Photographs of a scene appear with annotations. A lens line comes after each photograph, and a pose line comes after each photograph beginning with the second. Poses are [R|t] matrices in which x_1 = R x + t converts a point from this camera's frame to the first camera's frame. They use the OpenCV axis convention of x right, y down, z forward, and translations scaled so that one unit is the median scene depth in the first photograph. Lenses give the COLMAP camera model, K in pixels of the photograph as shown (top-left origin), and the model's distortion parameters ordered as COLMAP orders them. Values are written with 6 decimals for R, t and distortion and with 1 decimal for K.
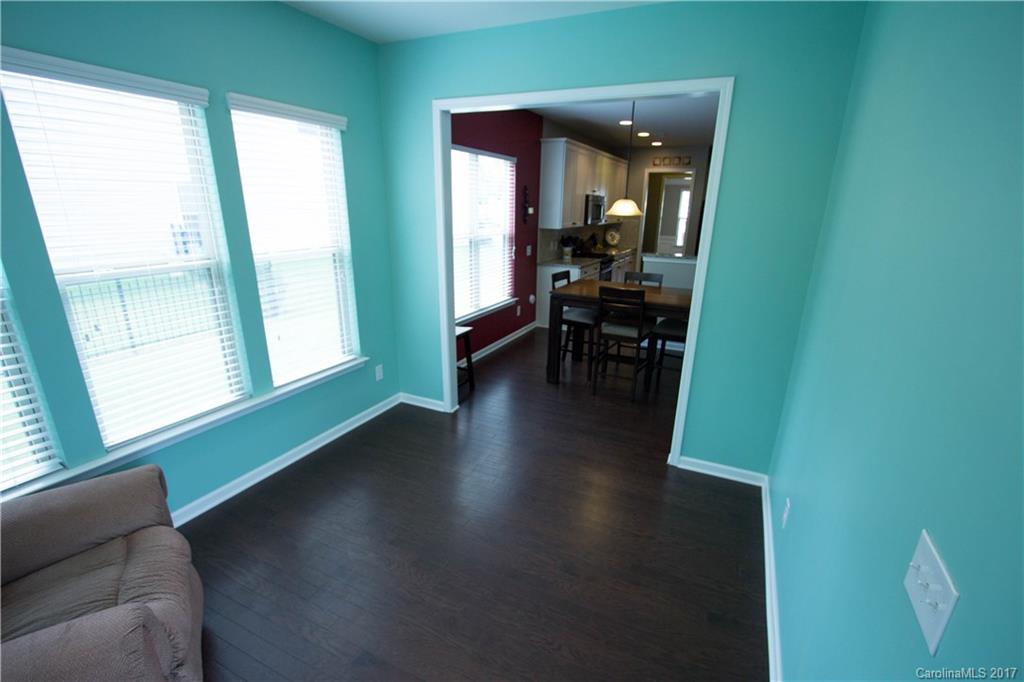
lens RADIAL K [[472.9, 0, 513.3], [0, 472.9, 366.0], [0, 0, 1]] dist [-0.022385, -0.000110]
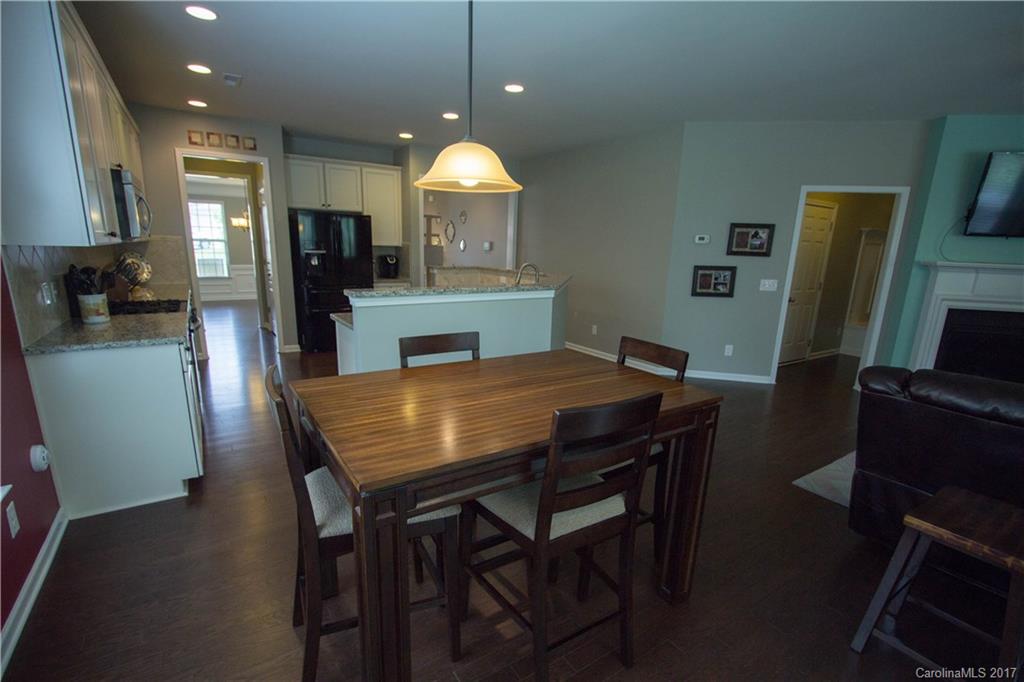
lens RADIAL K [[472.9, 0, 513.3], [0, 472.9, 366.0], [0, 0, 1]] dist [-0.022385, -0.000110]
pose [[0.517864, -0.212827, 0.828566, -0.032071], [0.258645, 0.962182, 0.085491, -0.110861], [-0.815426, 0.170032, 0.553326, 0.414579]]
